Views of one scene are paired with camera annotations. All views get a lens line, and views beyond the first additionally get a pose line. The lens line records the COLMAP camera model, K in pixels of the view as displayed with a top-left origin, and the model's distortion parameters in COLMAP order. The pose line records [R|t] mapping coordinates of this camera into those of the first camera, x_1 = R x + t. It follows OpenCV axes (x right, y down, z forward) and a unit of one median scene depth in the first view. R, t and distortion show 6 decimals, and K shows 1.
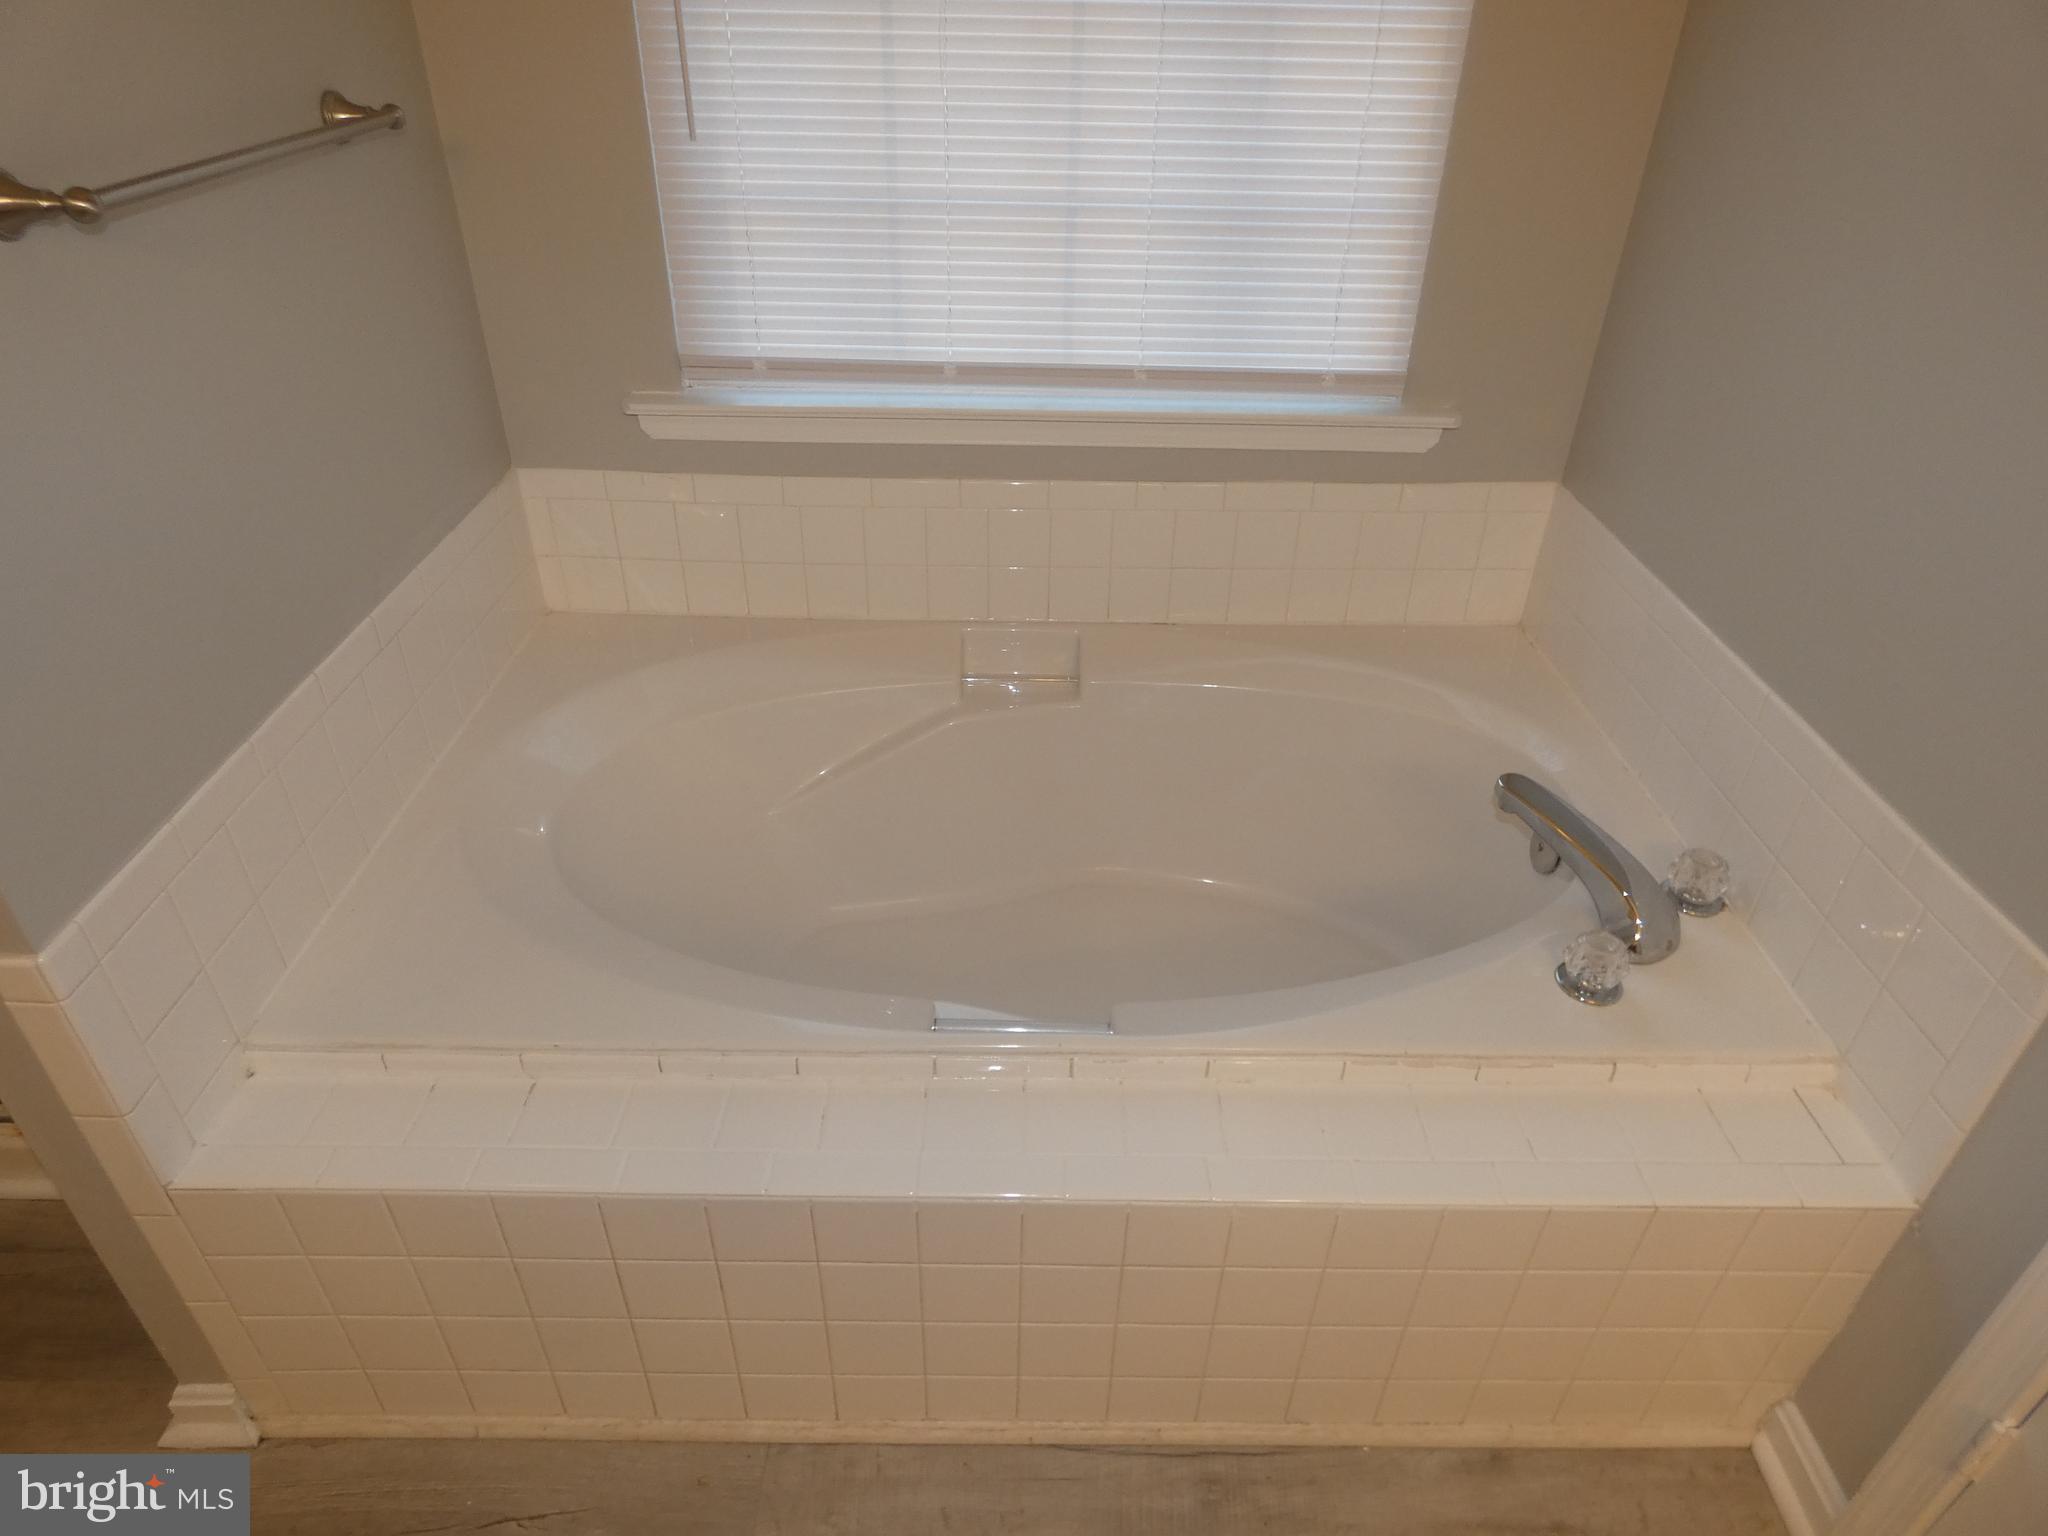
lens RADIAL K [[1219.3, 0, 1031.2], [0, 1219.3, 758.2], [0, 0, 1]] dist [-0.002746, 0.000035]
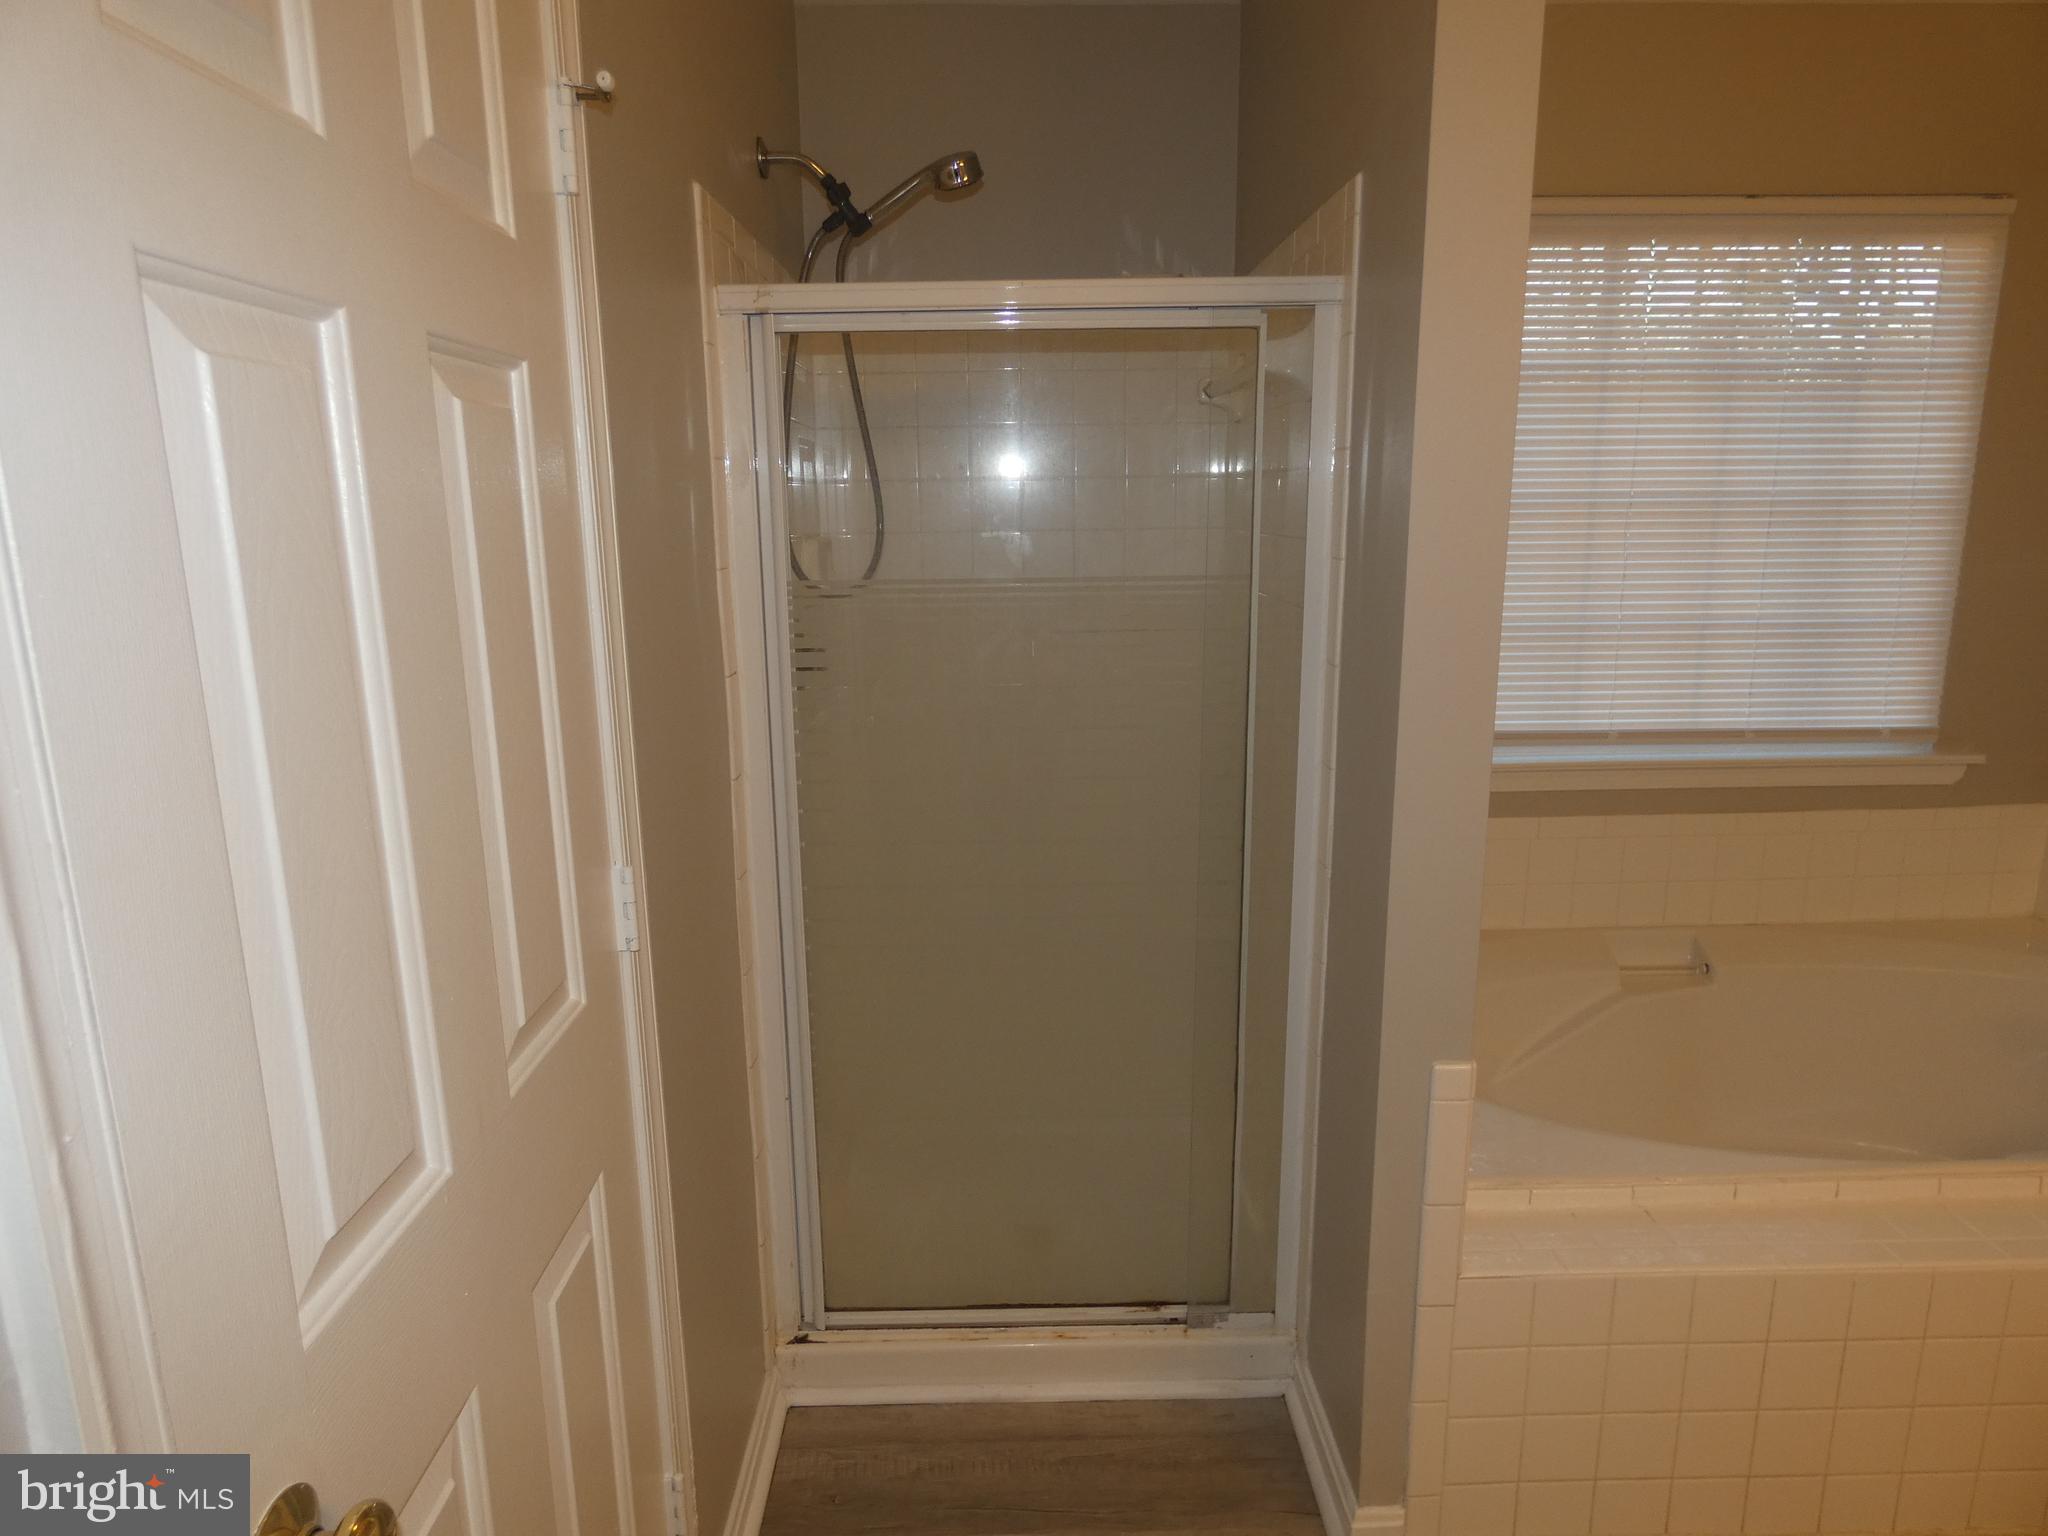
lens RADIAL K [[1219.3, 0, 1037.7], [0, 1219.3, 756.9], [0, 0, 1]] dist [-0.002746, 0.000035]
pose [[0.999450, -0.030191, 0.013717, -0.736859], [0.033119, 0.929401, -0.367583, 0.190810], [-0.001651, 0.367836, 0.929889, -0.273399]]
